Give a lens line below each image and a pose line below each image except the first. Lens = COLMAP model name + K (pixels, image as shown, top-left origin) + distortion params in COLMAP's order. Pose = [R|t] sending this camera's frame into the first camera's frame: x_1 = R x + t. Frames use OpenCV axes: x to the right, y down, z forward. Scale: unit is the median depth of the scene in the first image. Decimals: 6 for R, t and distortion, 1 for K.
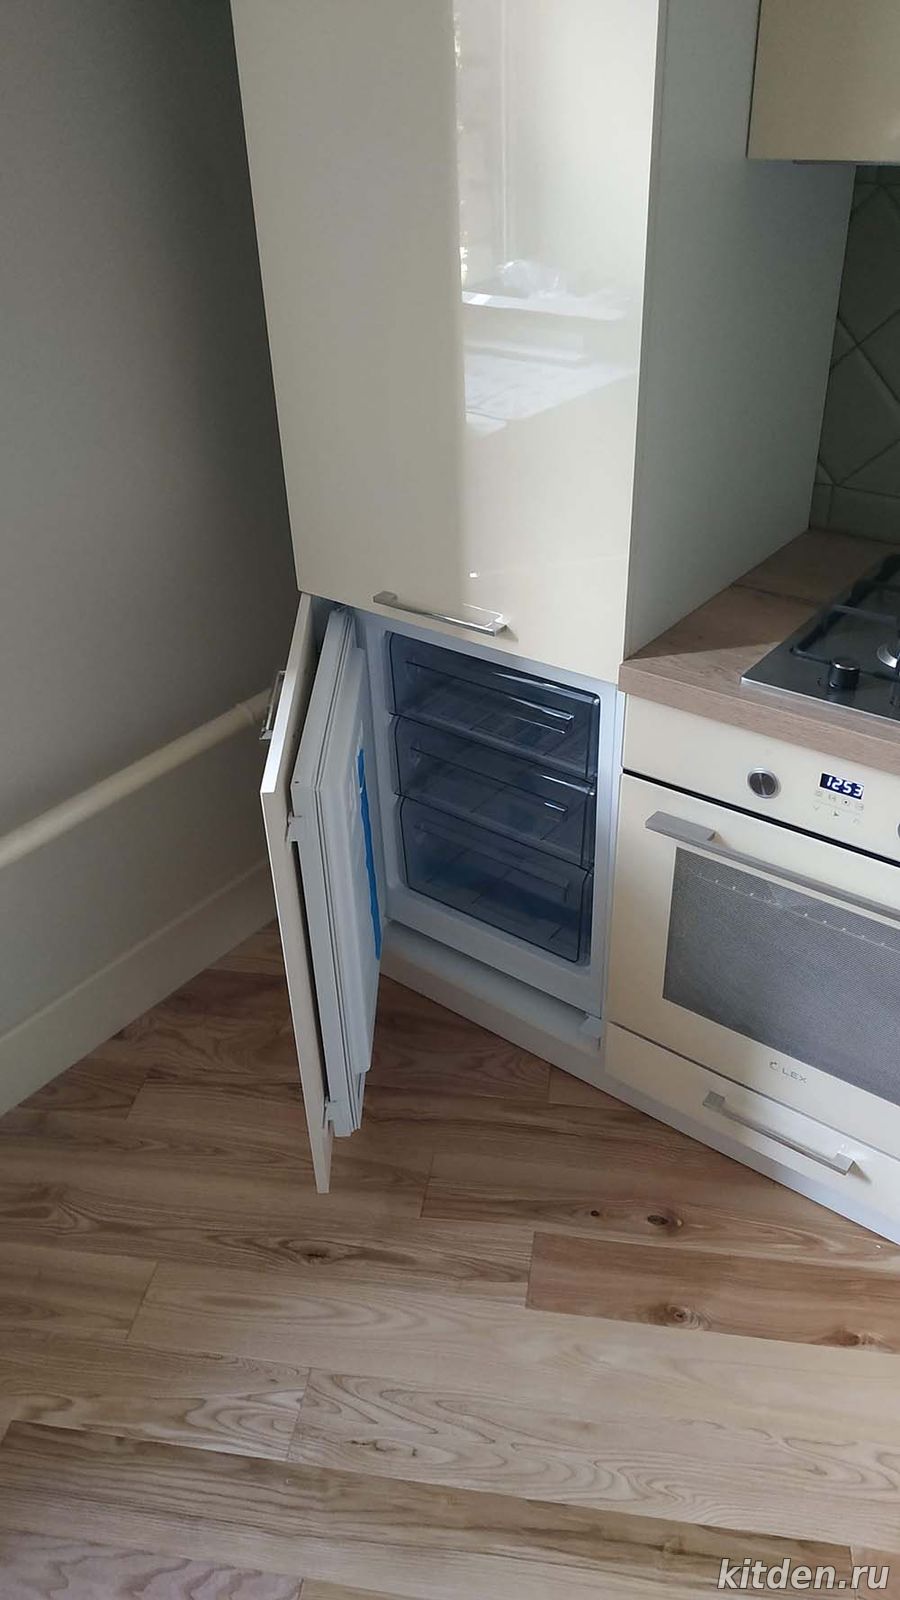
lens RADIAL K [[1161.0, 0, 443.6], [0, 1161.0, 793.9], [0, 0, 1]] dist [0.044467, -0.077656]
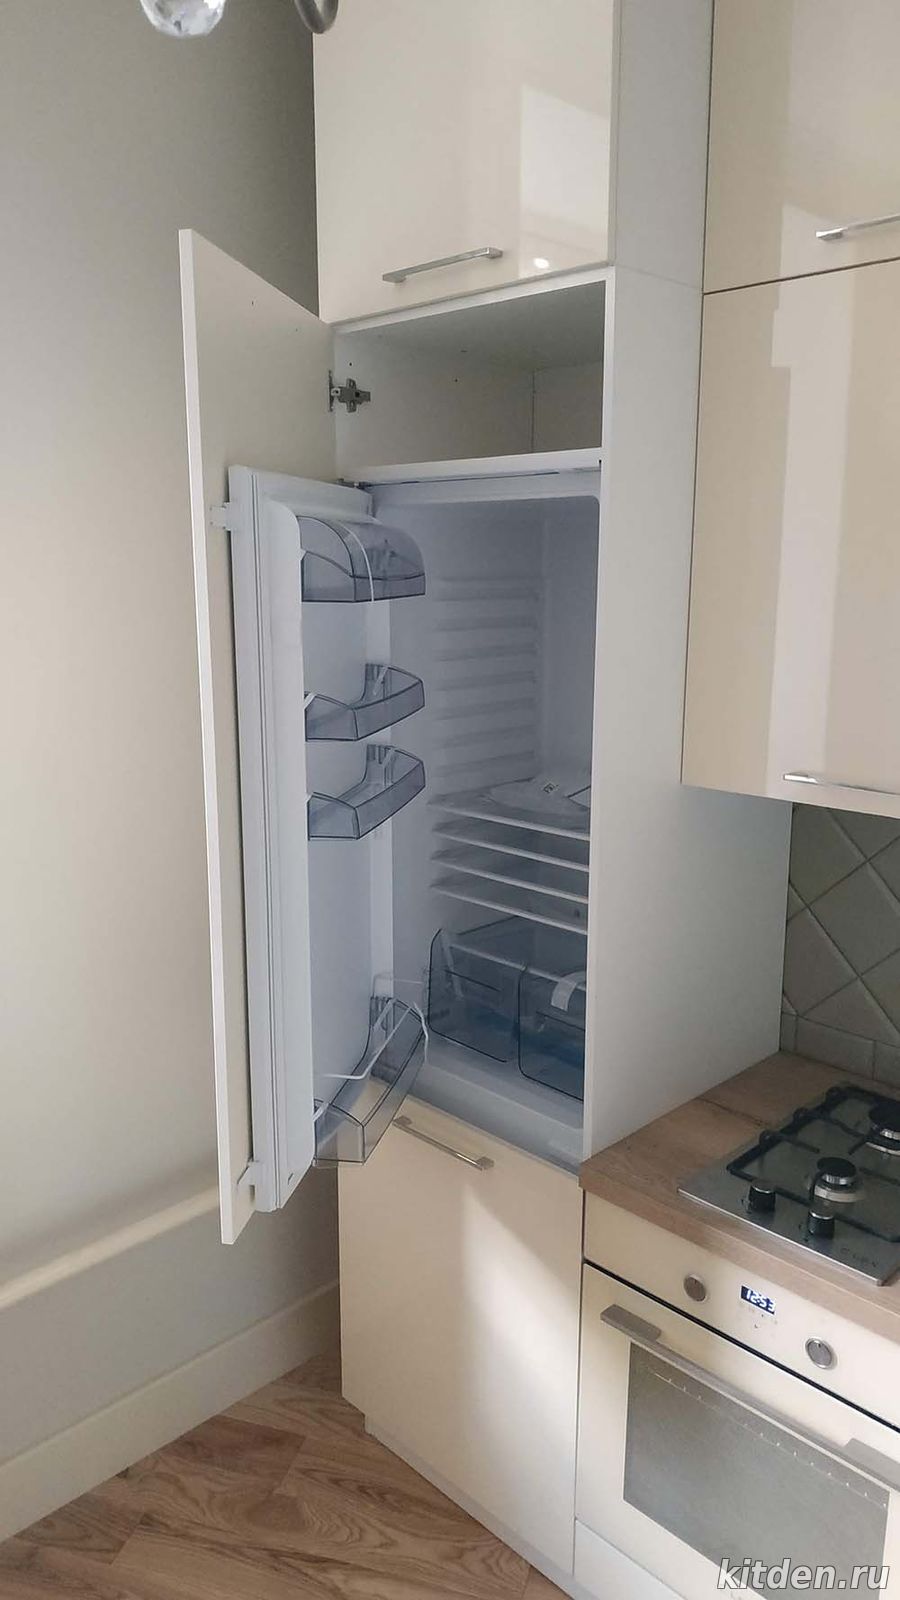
lens RADIAL K [[1173.9, 0, 425.5], [0, 1173.9, 796.1], [0, 0, 1]] dist [0.002911, 0.003359]
pose [[0.989713, 0.061505, -0.129174, 0.114046], [-0.103180, 0.932307, -0.346638, -0.027804], [0.099110, 0.356400, 0.929062, -0.214807]]
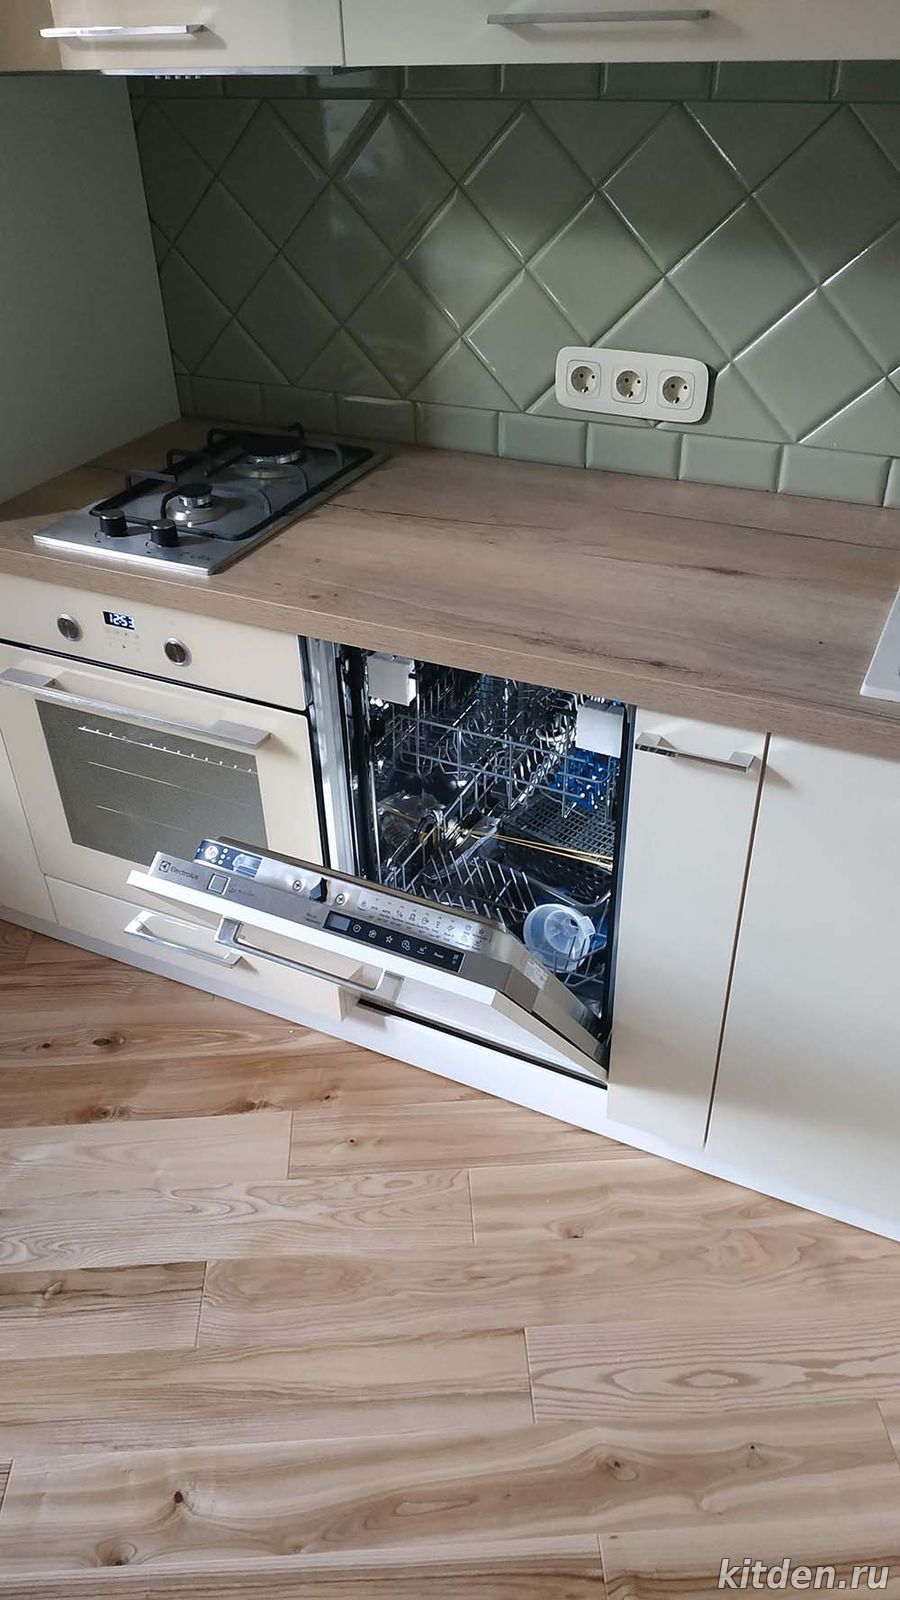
lens RADIAL K [[1161.0, 0, 443.6], [0, 1161.0, 793.9], [0, 0, 1]] dist [0.044467, -0.077656]
pose [[0.977387, -0.114693, 0.177649, 0.352082], [0.109099, 0.993186, 0.040978, 0.124590], [-0.181138, -0.020670, 0.983240, -0.168022]]
